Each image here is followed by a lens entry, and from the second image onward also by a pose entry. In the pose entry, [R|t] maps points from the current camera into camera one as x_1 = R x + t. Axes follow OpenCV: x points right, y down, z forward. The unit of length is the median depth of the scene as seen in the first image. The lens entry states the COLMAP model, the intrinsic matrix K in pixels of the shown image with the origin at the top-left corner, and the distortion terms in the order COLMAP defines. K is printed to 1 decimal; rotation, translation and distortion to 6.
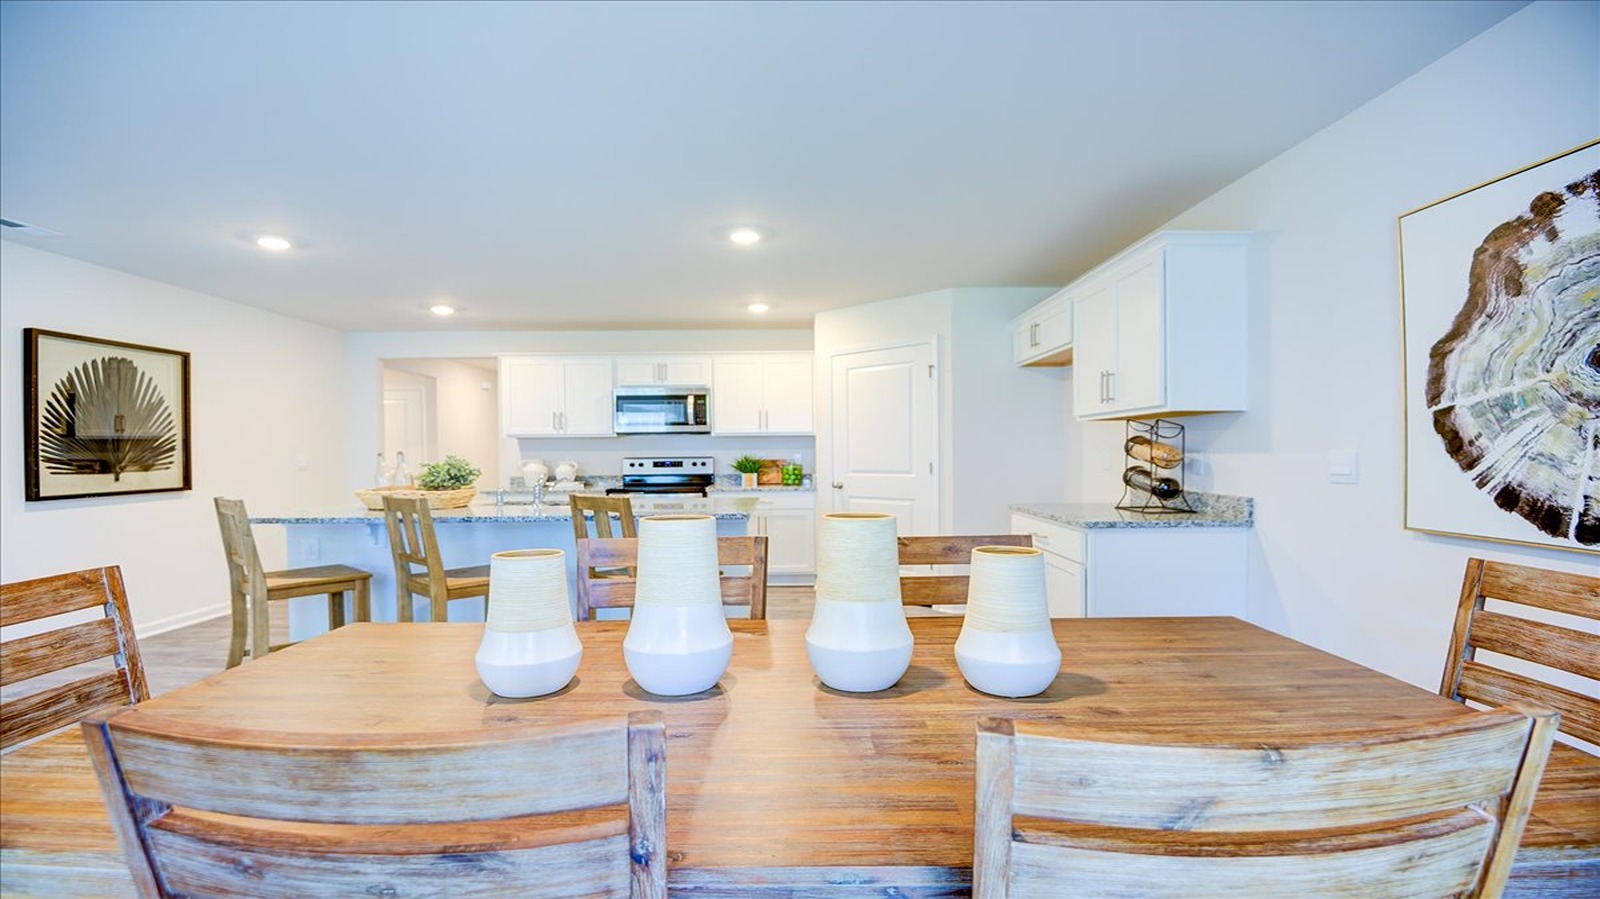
lens RADIAL K [[752.4, 0, 798.1], [0, 752.4, 443.2], [0, 0, 1]] dist [-0.024852, -0.004801]
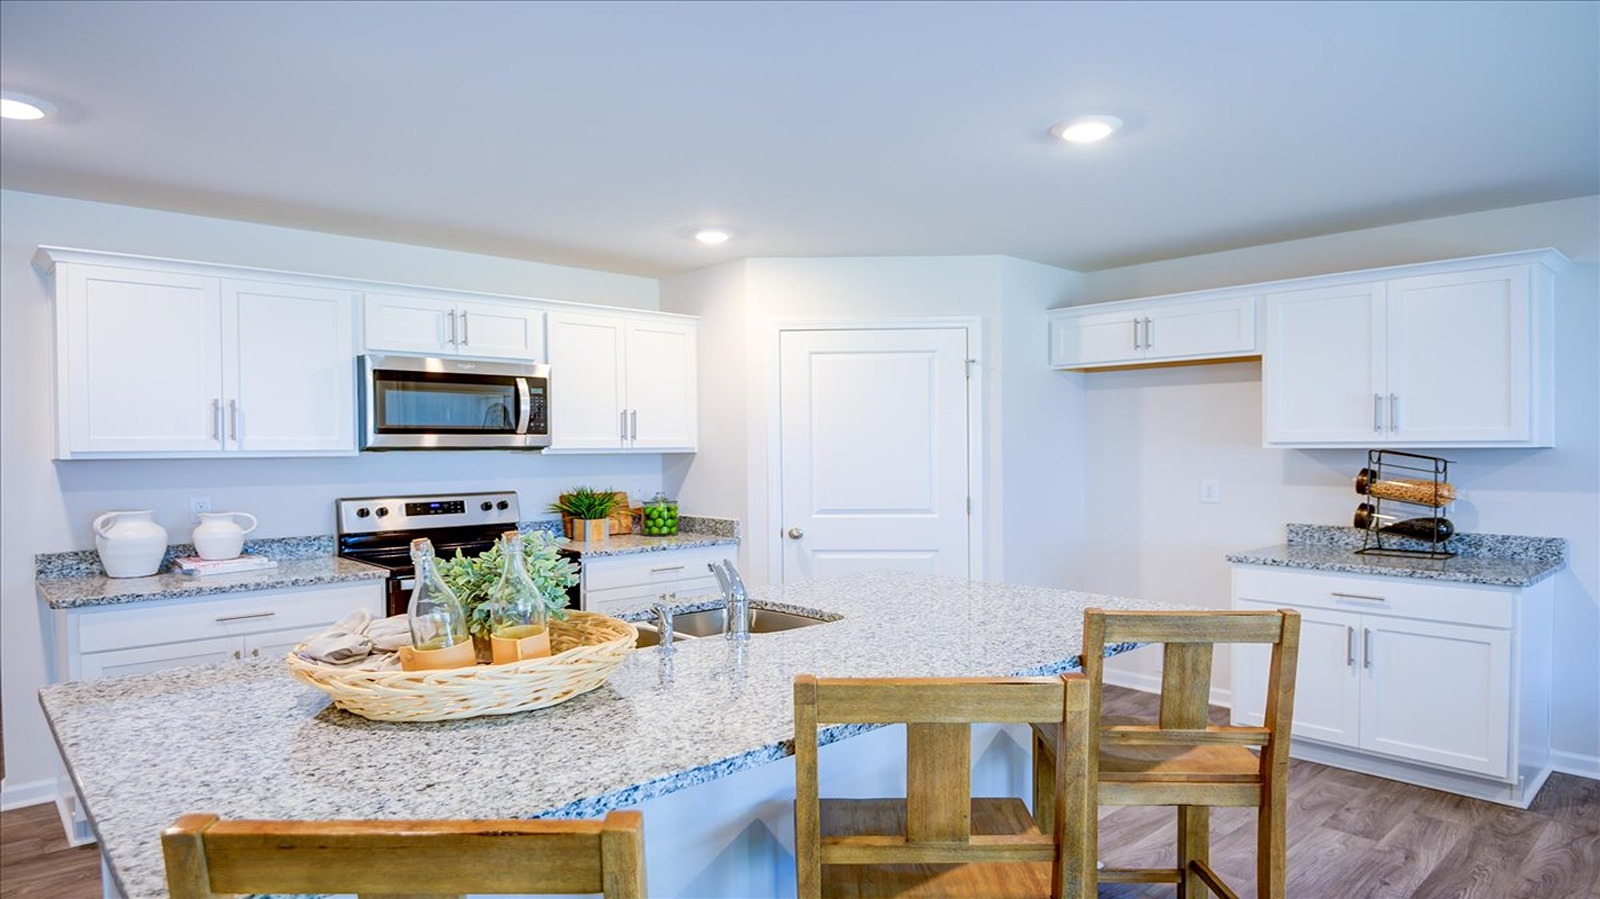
lens RADIAL K [[933.7, 0, 771.6], [0, 933.7, 464.7], [0, 0, 1]] dist [-0.004383, -0.002806]
pose [[0.740163, -0.008899, 0.672369, -1.361964], [-0.008522, 0.999708, 0.022612, -0.056806], [-0.672374, -0.022466, 0.739871, 1.173756]]
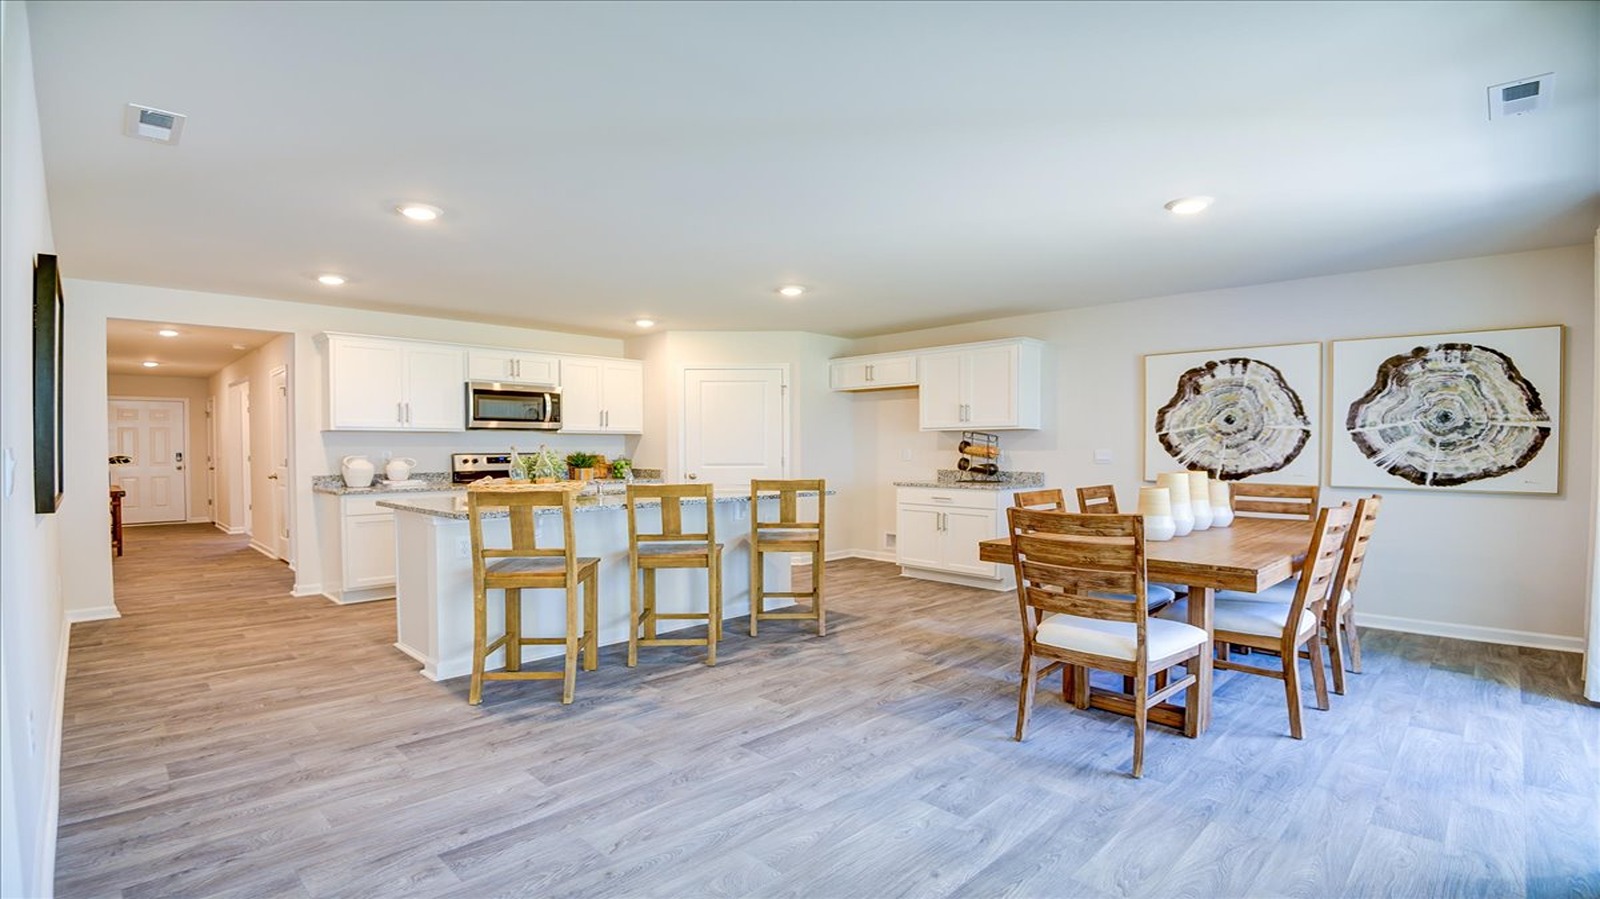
lens RADIAL K [[752.4, 0, 796.5], [0, 752.4, 456.4], [0, 0, 1]] dist [-0.024852, -0.004801]
pose [[0.700644, -0.001424, 0.713510, -1.920273], [-0.012318, 0.999825, 0.014090, 0.012884], [-0.713405, -0.018661, 0.700504, 0.070803]]
